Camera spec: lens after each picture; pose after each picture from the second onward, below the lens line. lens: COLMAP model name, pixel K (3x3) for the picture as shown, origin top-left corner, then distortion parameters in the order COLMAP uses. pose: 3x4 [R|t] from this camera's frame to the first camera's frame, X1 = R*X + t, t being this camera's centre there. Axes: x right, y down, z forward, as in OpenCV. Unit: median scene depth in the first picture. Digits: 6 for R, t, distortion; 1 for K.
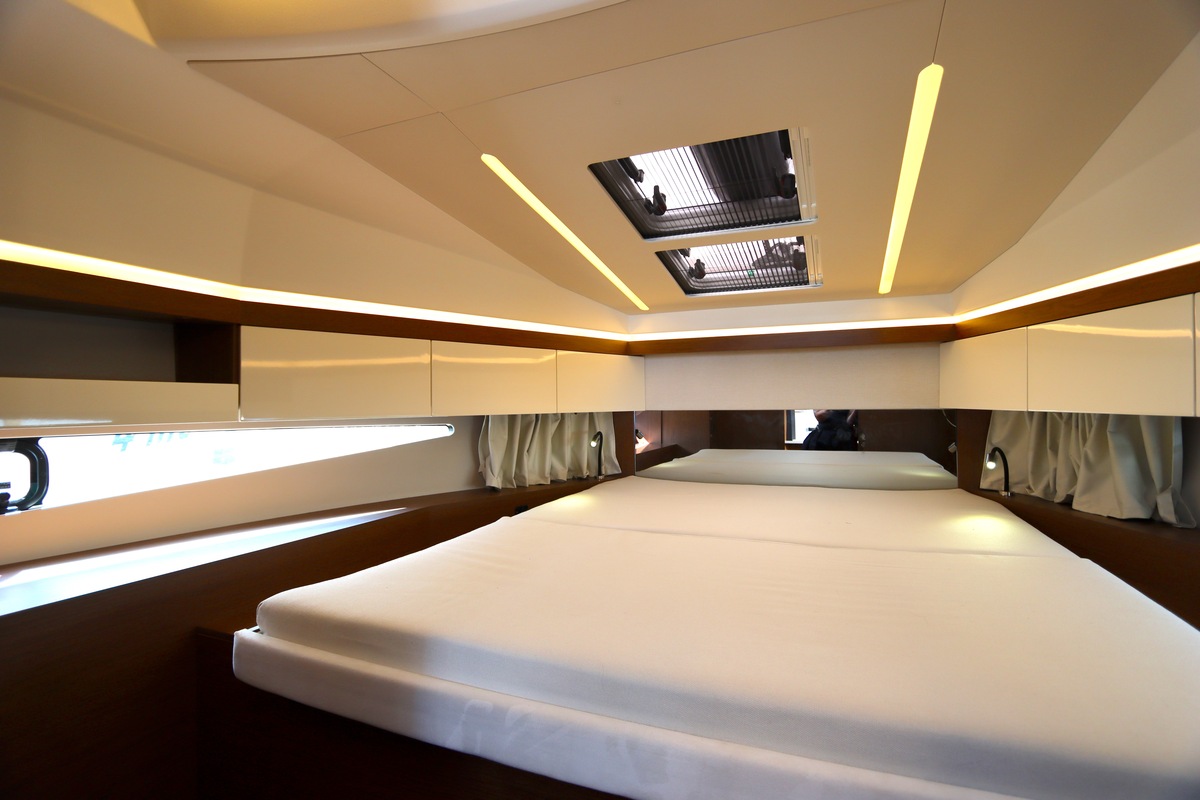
lens RADIAL K [[582.8, 0, 604.0], [0, 582.8, 396.1], [0, 0, 1]] dist [-0.005418, 0.000740]
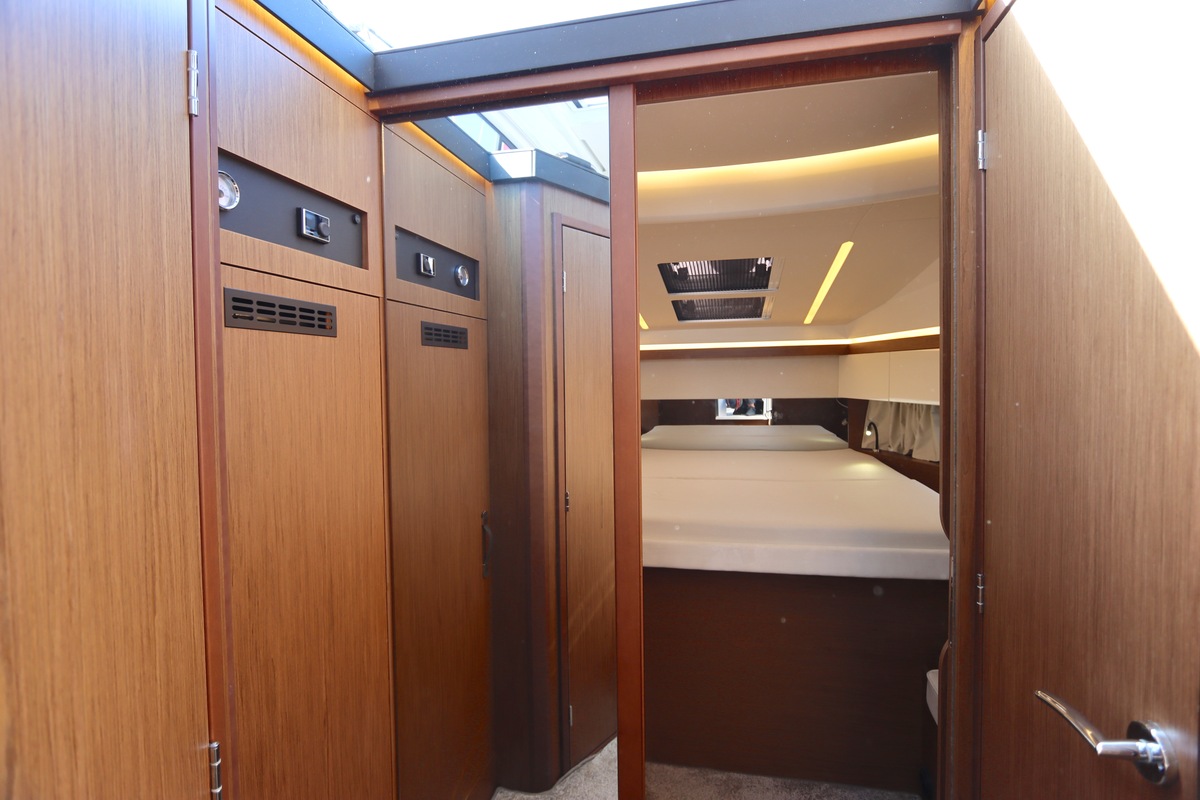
lens RADIAL K [[579.8, 0, 604.2], [0, 579.8, 395.7], [0, 0, 1]] dist [-0.013873, 0.000361]
pose [[0.986354, -0.011481, 0.164239, -0.315161], [0.004585, 0.999094, 0.042306, -0.055777], [-0.164576, -0.040975, 0.985513, -0.449822]]
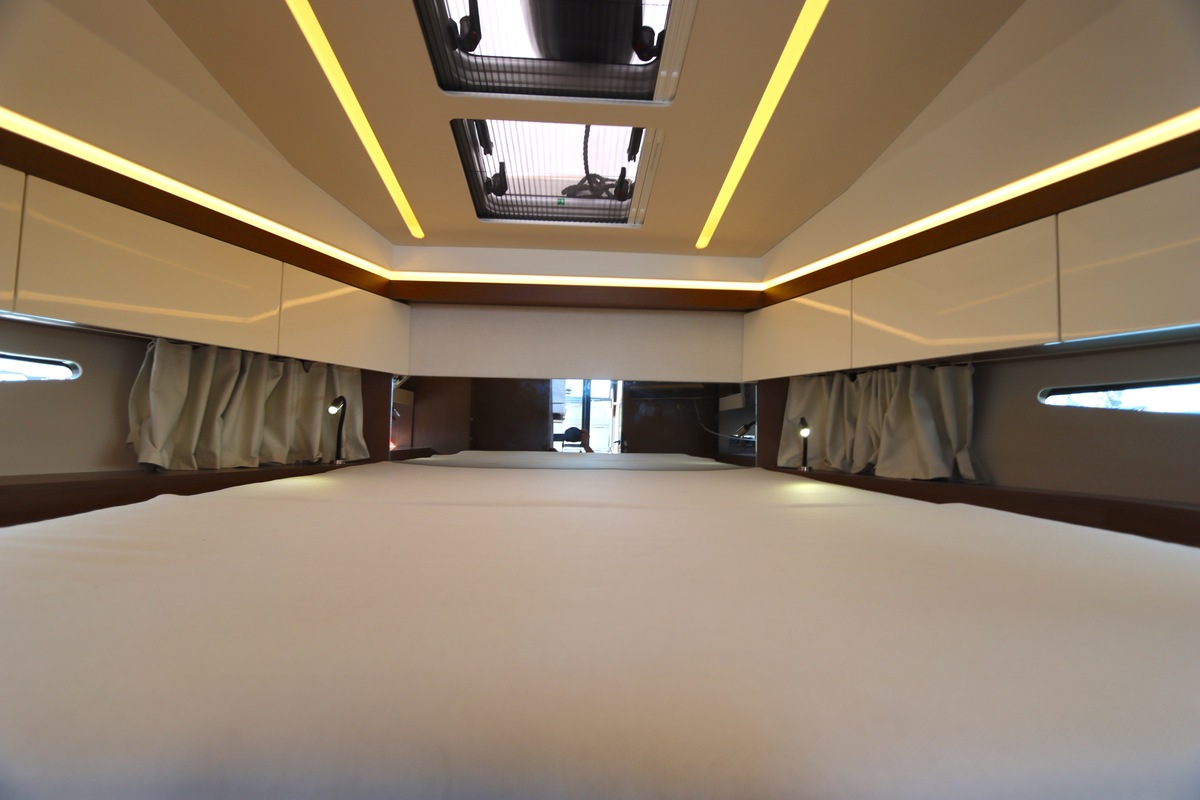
lens RADIAL K [[582.8, 0, 604.0], [0, 582.8, 396.1], [0, 0, 1]] dist [-0.005418, 0.000740]
pose [[0.903387, 0.054256, 0.425381, -0.026799], [-0.032143, 0.997741, -0.058998, 0.115326], [-0.427621, 0.039625, 0.903089, 0.265192]]
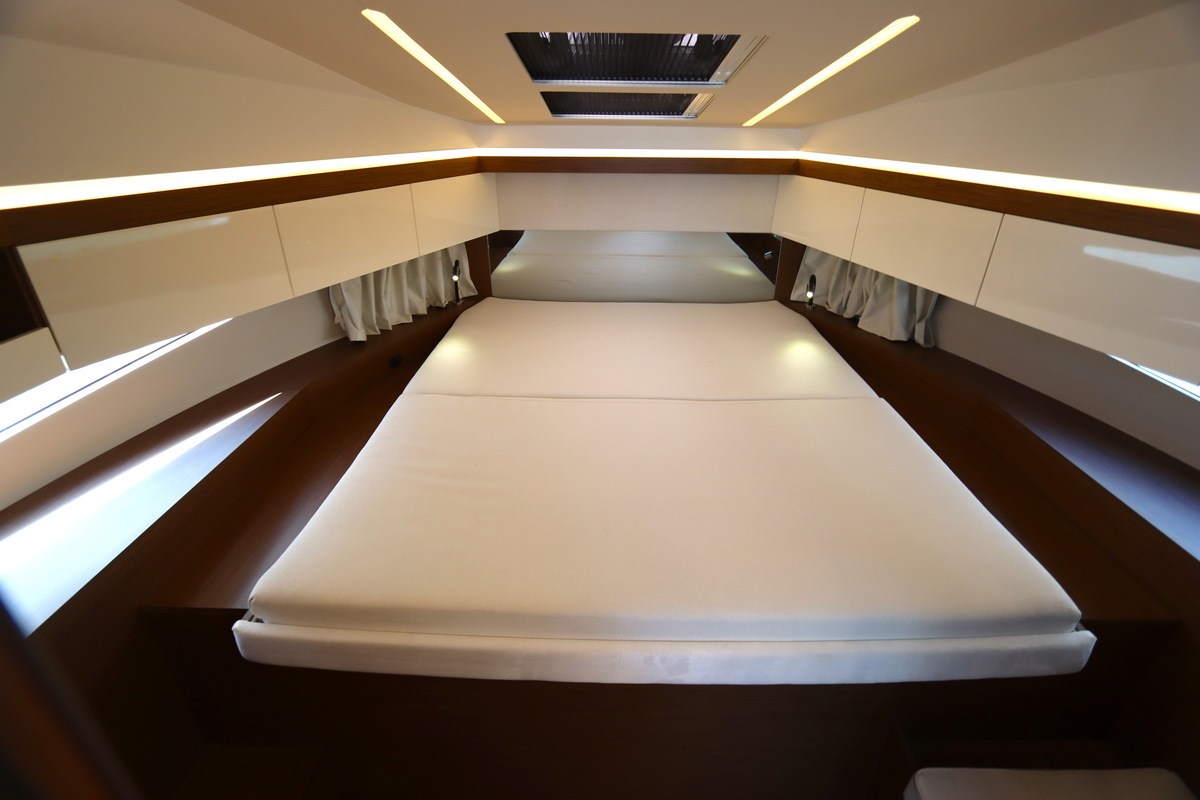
lens RADIAL K [[572.3, 0, 606.3], [0, 572.3, 394.0], [0, 0, 1]] dist [0.000934, 0.000669]
pose [[0.928847, -0.147585, 0.339797, -0.161934], [-0.022747, 0.892770, 0.449939, -0.209962], [-0.369765, -0.425653, 0.825889, 0.064126]]
